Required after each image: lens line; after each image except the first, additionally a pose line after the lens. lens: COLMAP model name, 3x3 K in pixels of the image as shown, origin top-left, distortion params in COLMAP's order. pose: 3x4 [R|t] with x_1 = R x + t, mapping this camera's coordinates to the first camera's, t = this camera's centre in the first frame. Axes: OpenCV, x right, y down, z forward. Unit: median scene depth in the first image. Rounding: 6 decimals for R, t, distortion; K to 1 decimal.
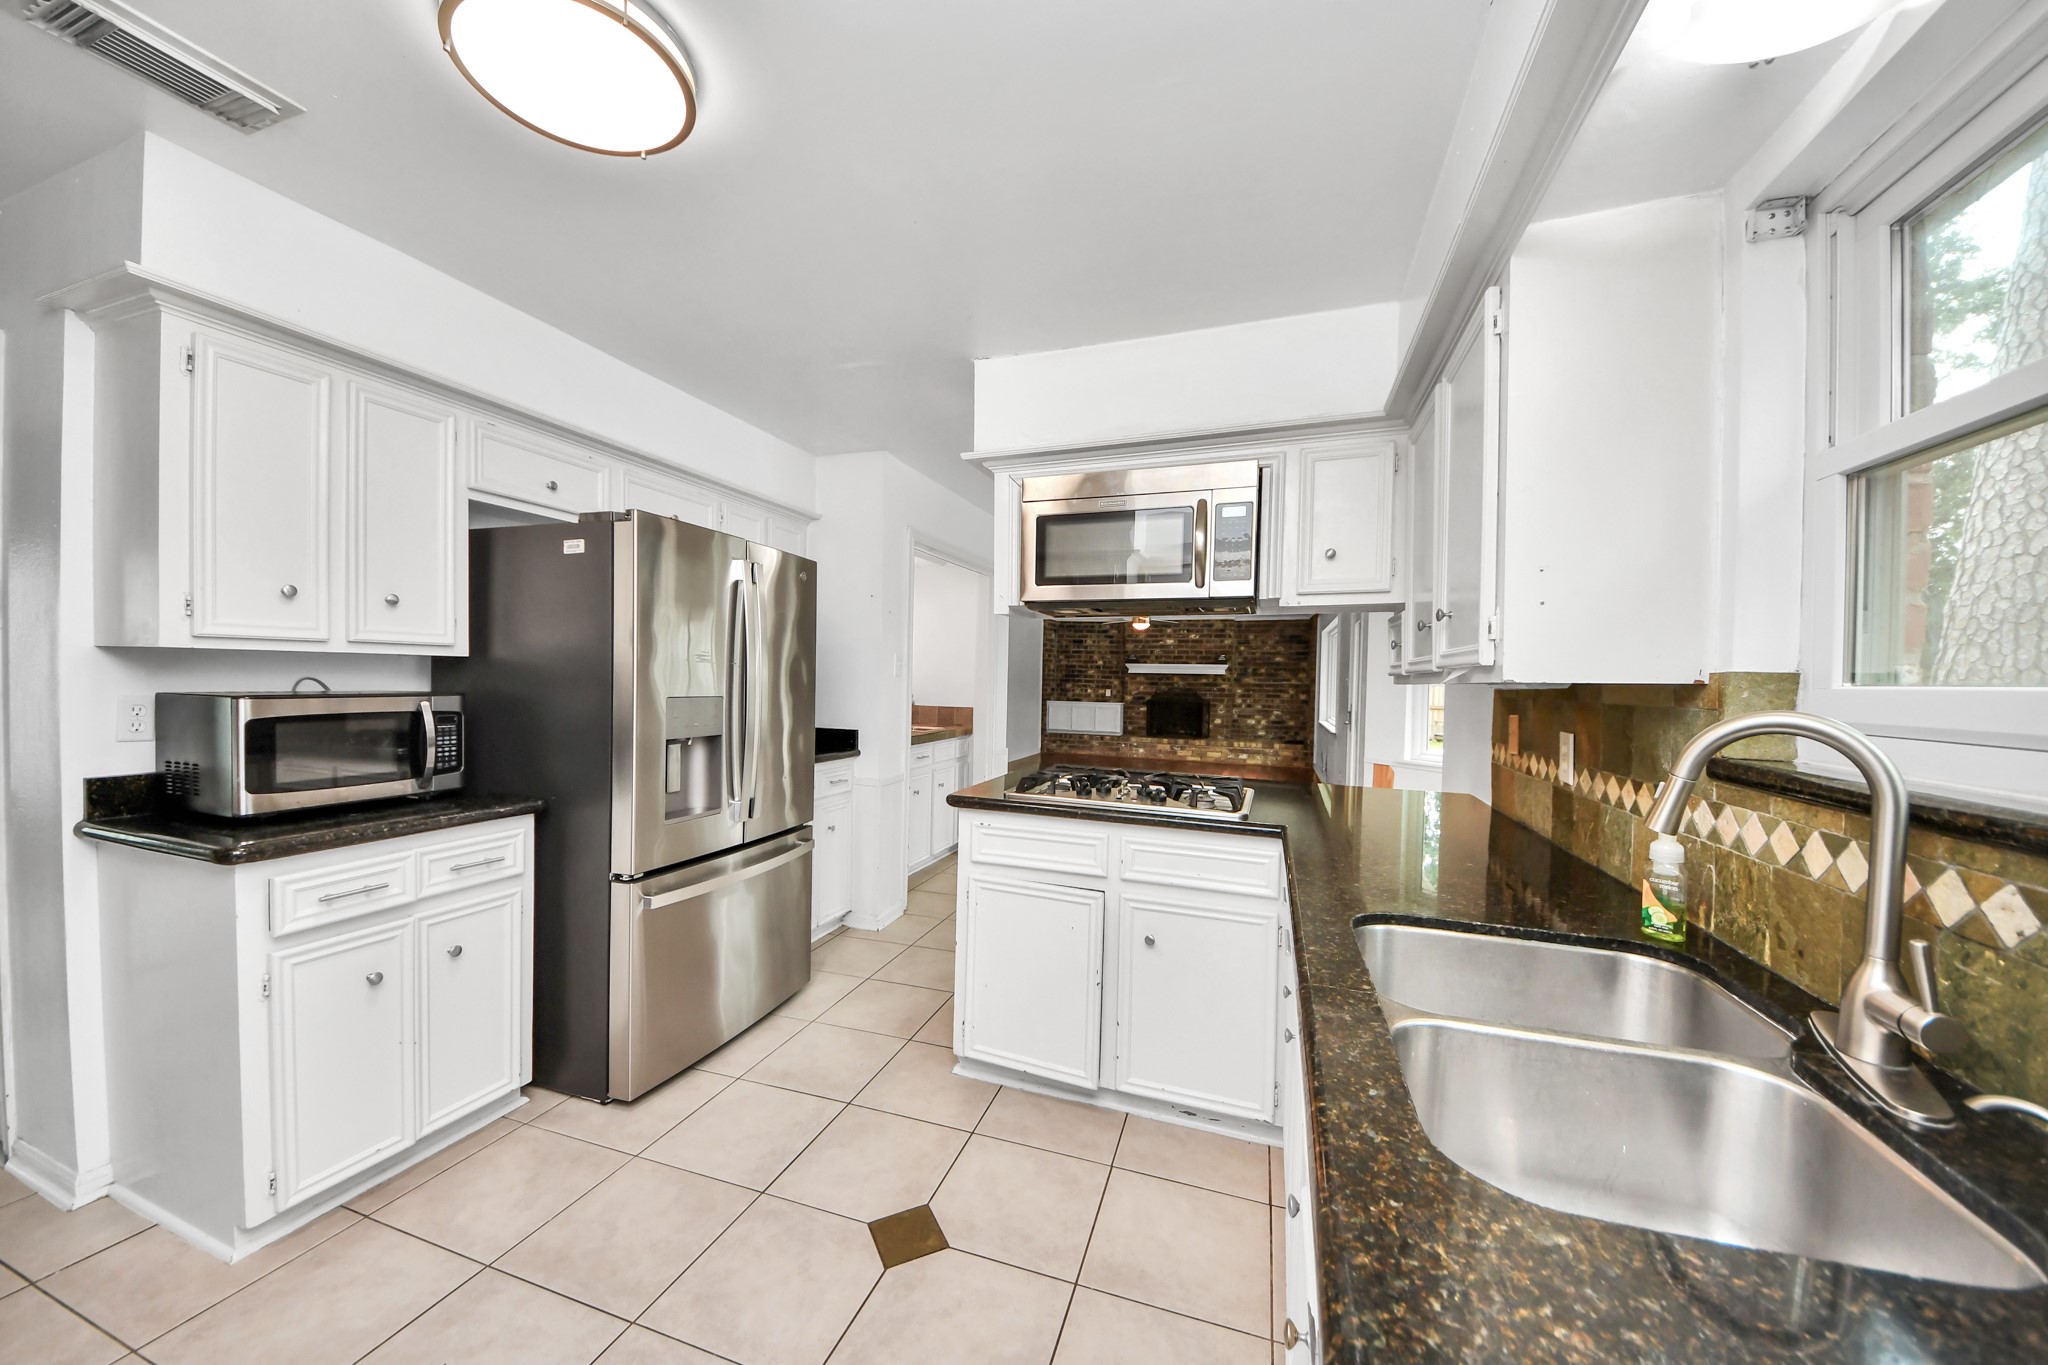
lens RADIAL K [[735.7, 0, 1015.0], [0, 735.7, 704.9], [0, 0, 1]] dist [0.000777, -0.008550]
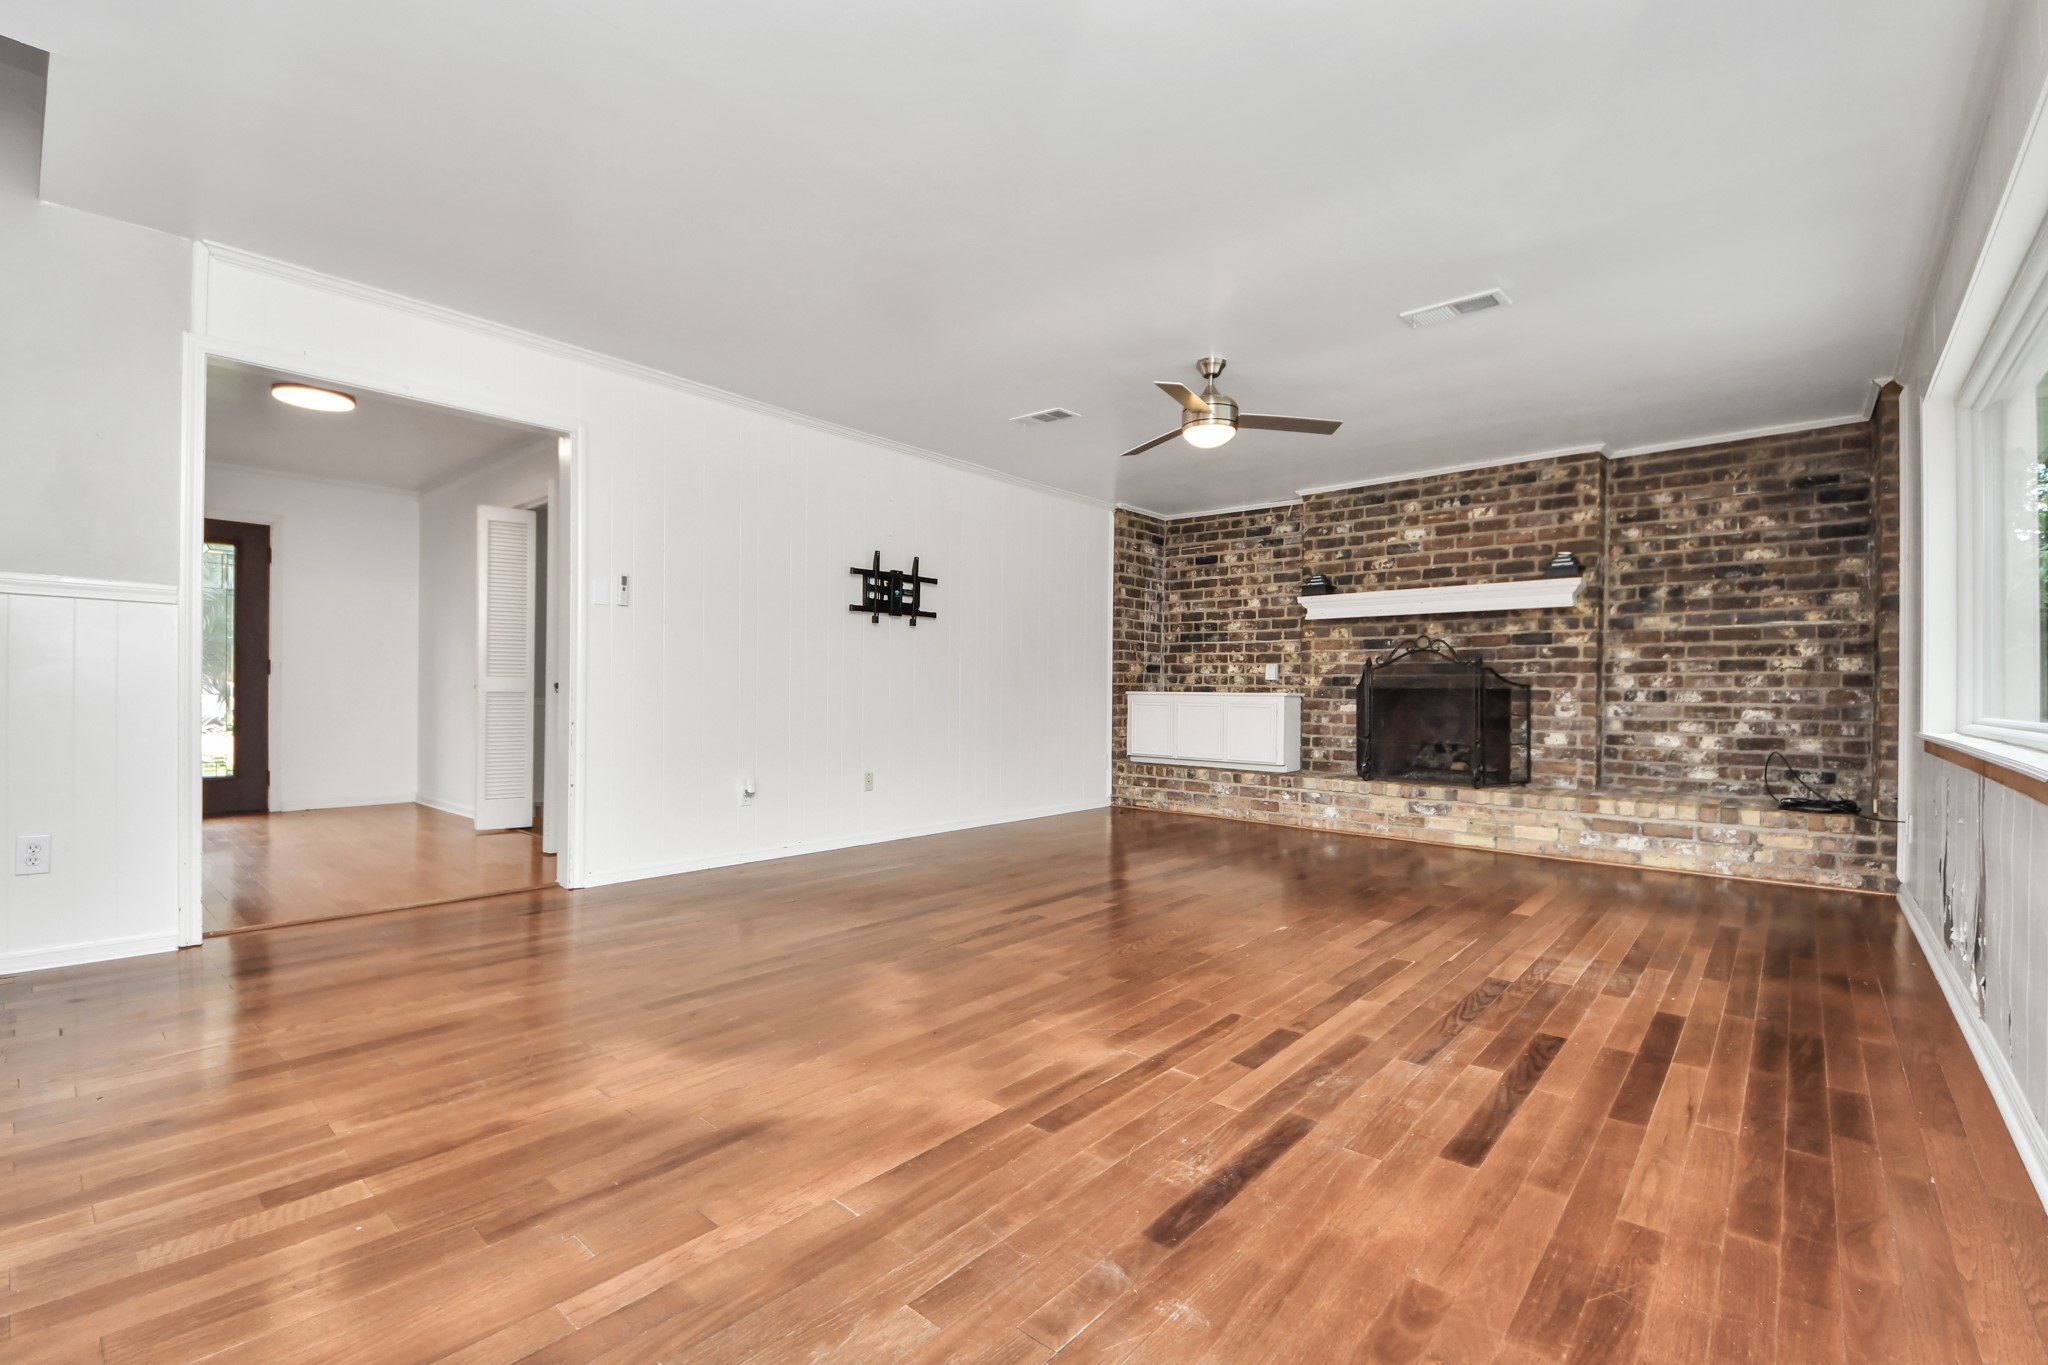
lens RADIAL K [[859.5, 0, 1042.8], [0, 859.5, 702.5], [0, 0, 1]] dist [0.019536, -0.024061]
pose [[0.926333, -0.007905, -0.376622, 0.202650], [-0.003961, 0.999520, -0.030721, 0.018291], [0.376684, 0.029950, 0.925858, 0.513951]]
